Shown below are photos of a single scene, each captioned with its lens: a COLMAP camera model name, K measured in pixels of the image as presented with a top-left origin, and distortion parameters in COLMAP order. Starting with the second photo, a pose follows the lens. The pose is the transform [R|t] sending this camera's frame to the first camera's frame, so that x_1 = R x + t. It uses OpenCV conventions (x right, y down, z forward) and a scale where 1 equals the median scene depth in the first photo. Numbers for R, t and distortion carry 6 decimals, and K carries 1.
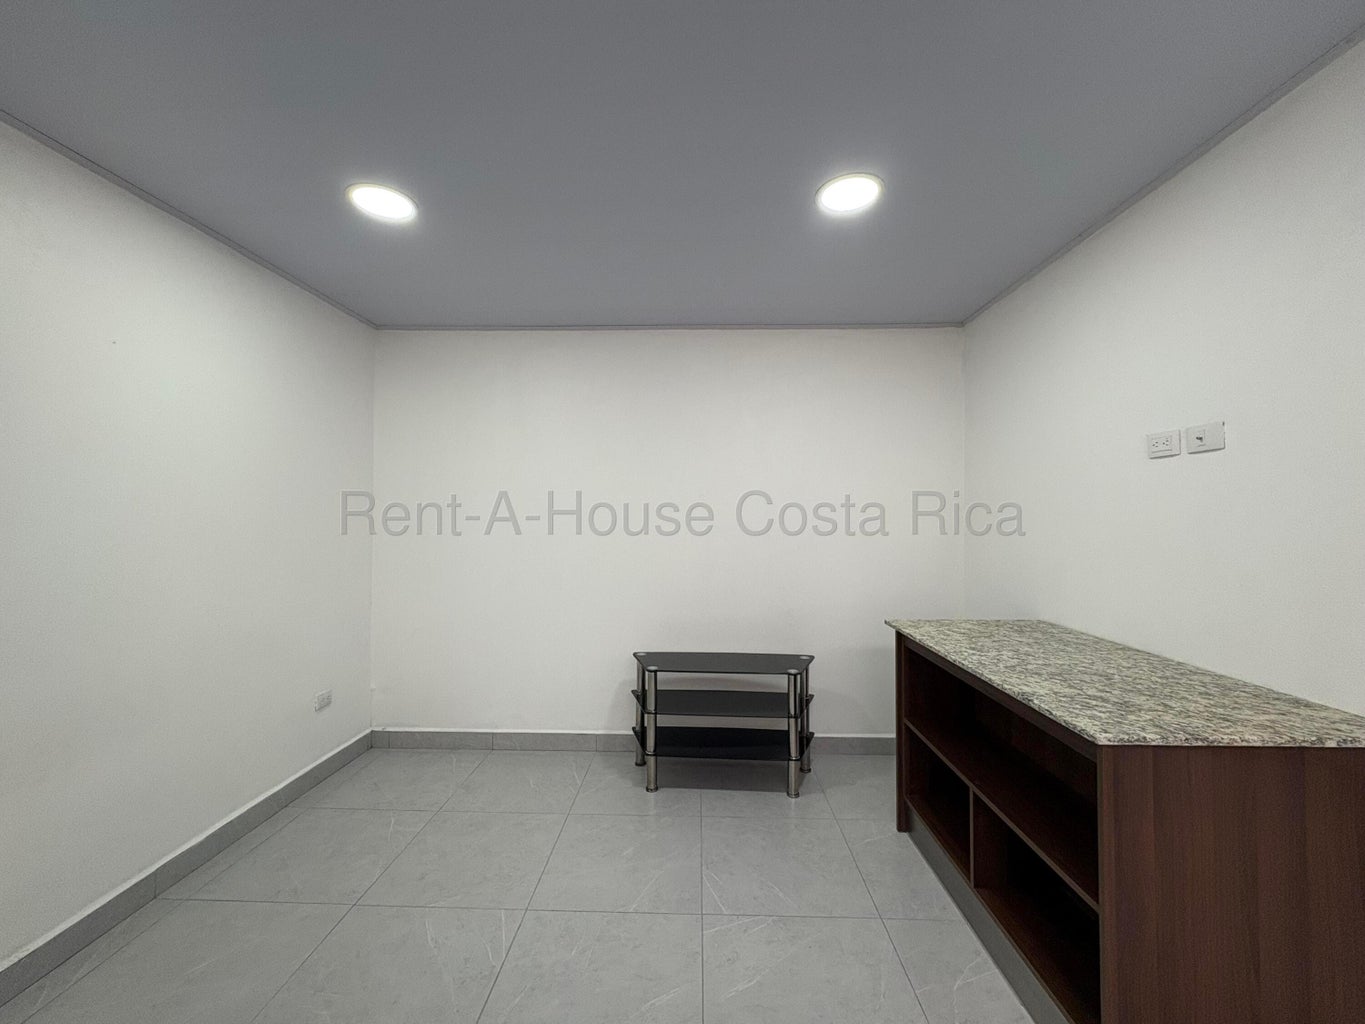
lens RADIAL K [[539.7, 0, 682.5], [0, 539.7, 512.0], [0, 0, 1]] dist [0.000725, -0.000111]
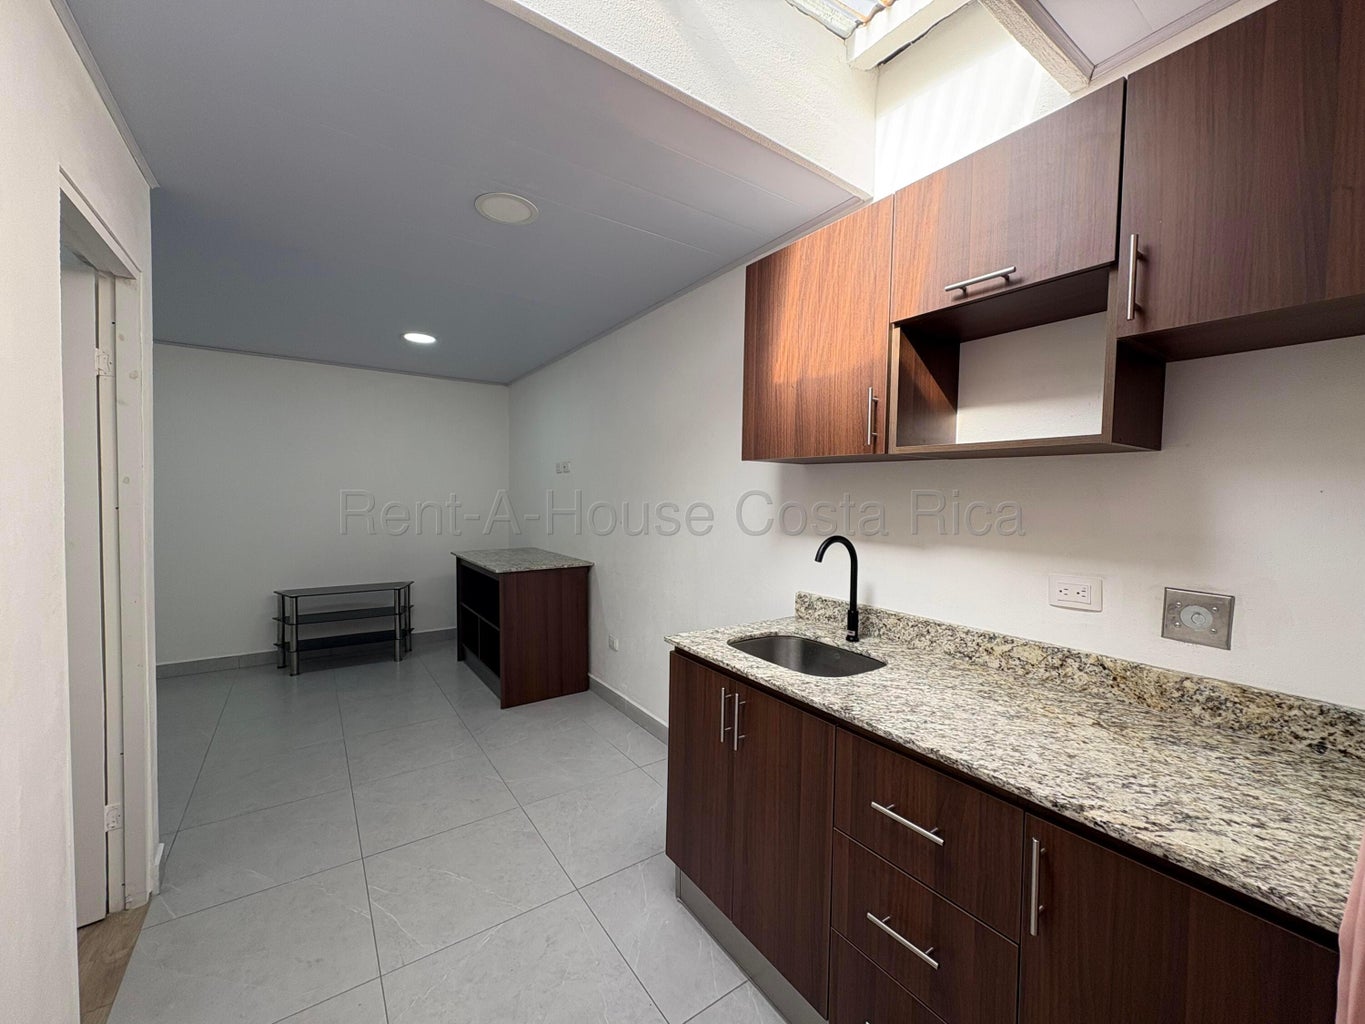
lens RADIAL K [[539.7, 0, 682.5], [0, 539.7, 512.0], [0, 0, 1]] dist [0.000725, -0.000111]
pose [[0.801437, -0.013740, 0.597921, -0.088406], [-0.013285, 0.999080, 0.040765, -0.021407], [-0.597932, -0.040614, 0.800518, -0.889540]]
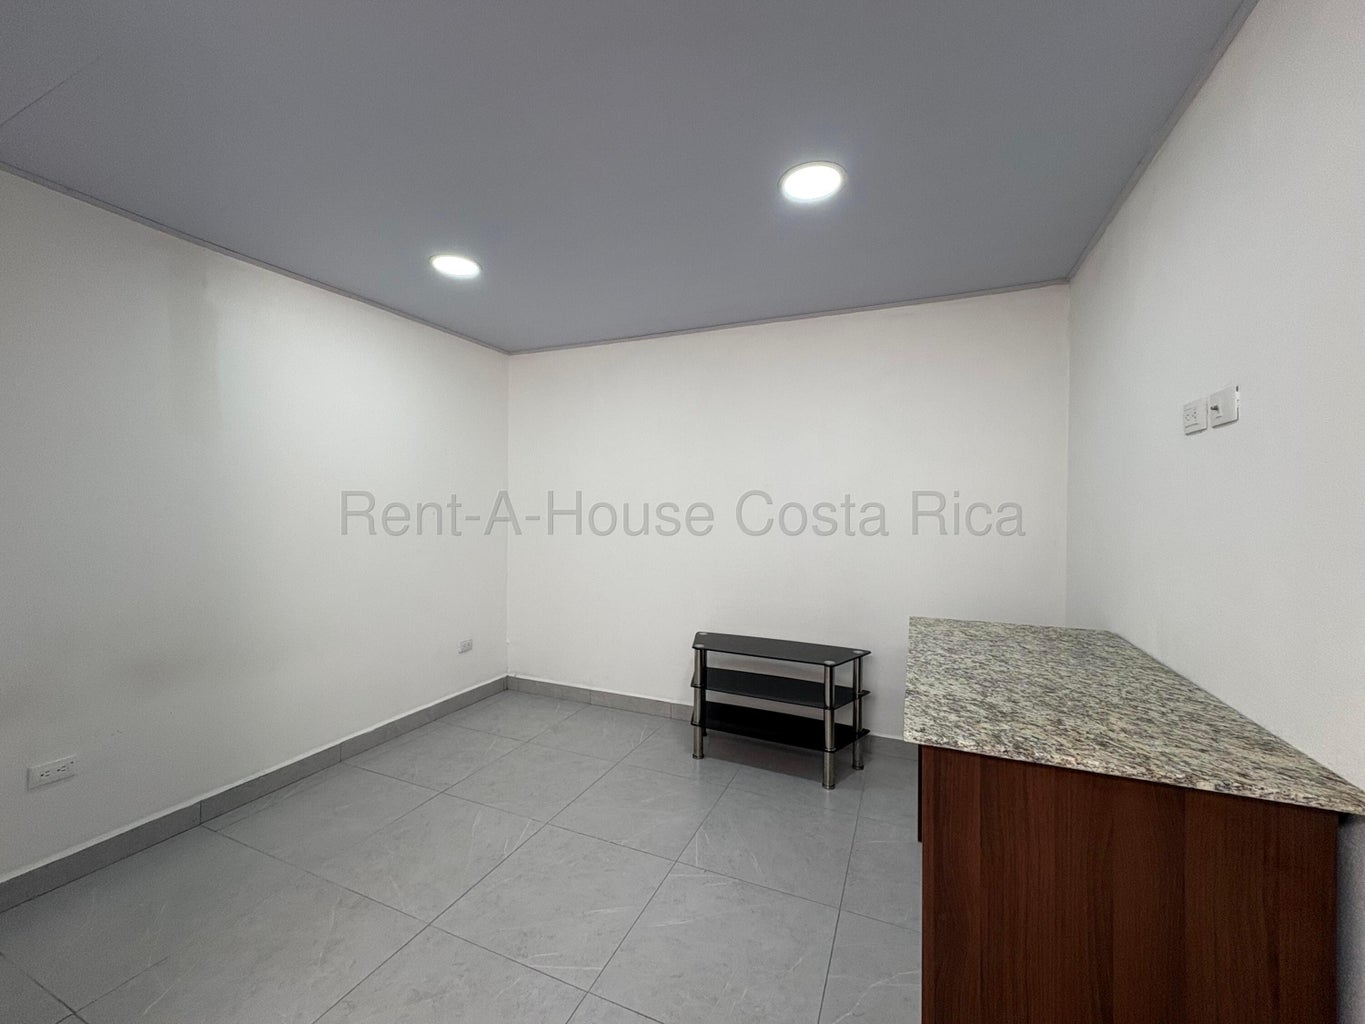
lens RADIAL K [[539.7, 0, 682.5], [0, 539.7, 512.0], [0, 0, 1]] dist [0.000725, -0.000111]
pose [[0.929234, 0.006255, -0.369439, 0.328533], [0.000129, 0.999851, 0.017253, 0.001358], [0.369492, -0.016080, 0.929095, -0.016409]]
